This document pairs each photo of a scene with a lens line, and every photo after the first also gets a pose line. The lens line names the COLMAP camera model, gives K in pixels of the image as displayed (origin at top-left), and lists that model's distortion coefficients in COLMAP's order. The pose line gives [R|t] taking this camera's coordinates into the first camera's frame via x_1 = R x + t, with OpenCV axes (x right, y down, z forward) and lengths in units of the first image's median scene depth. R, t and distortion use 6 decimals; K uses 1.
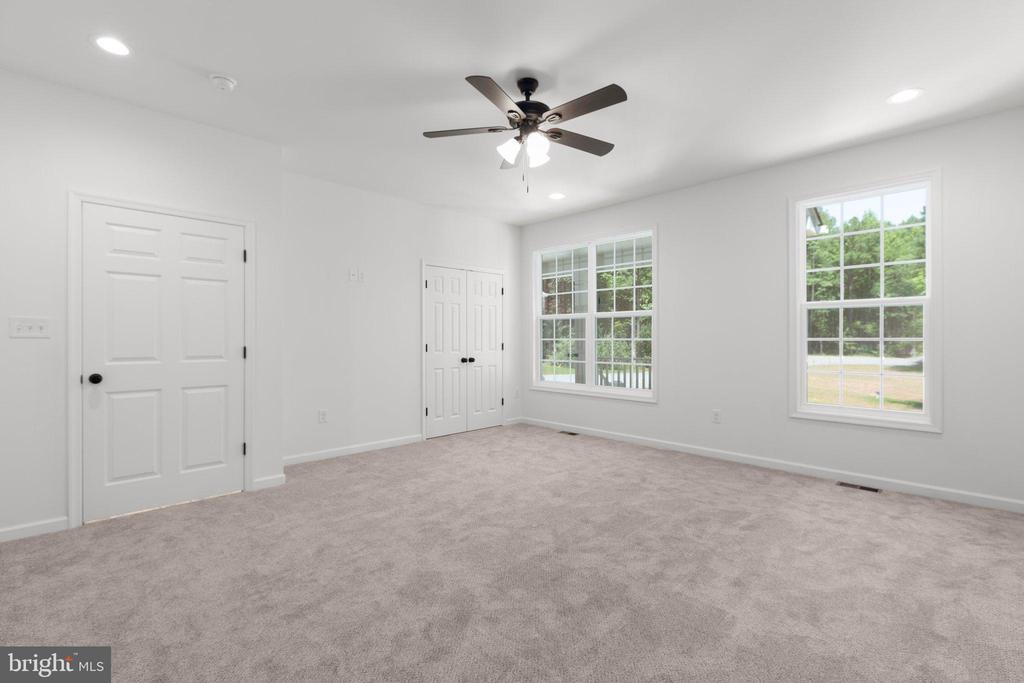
lens RADIAL K [[470.1, 0, 511.5], [0, 470.1, 340.0], [0, 0, 1]] dist [-0.002616, 0.000509]
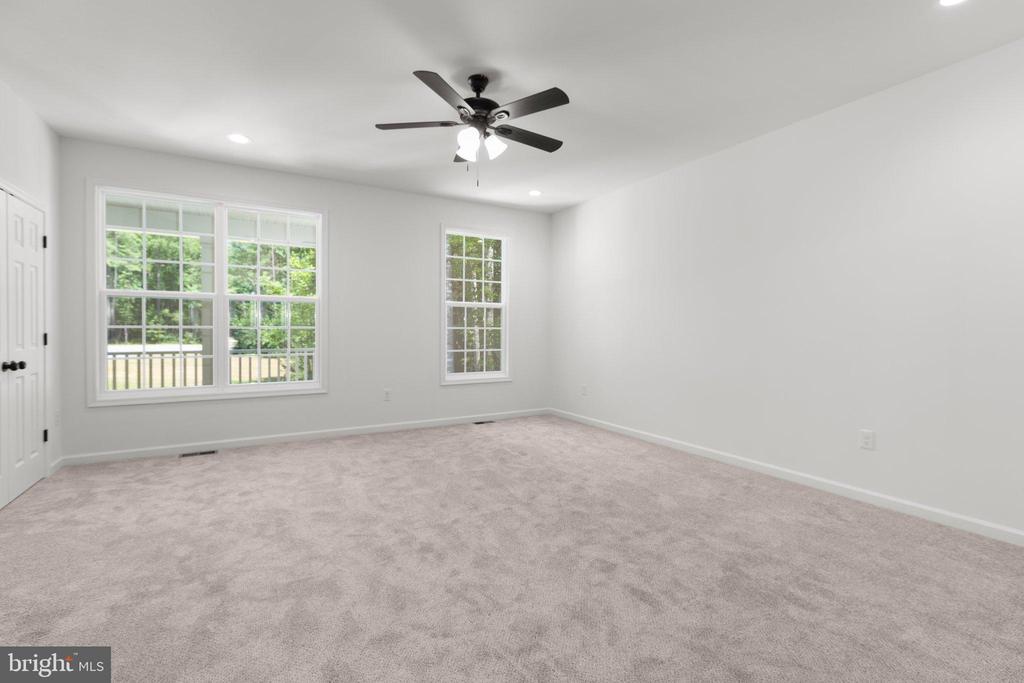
lens RADIAL K [[470.1, 0, 513.3], [0, 470.1, 334.8], [0, 0, 1]] dist [-0.002616, 0.000509]
pose [[0.220991, -0.010999, 0.975214, -0.476920], [-0.003446, 0.999921, 0.012058, 0.000125], [-0.975270, -0.006025, 0.220936, 0.344487]]
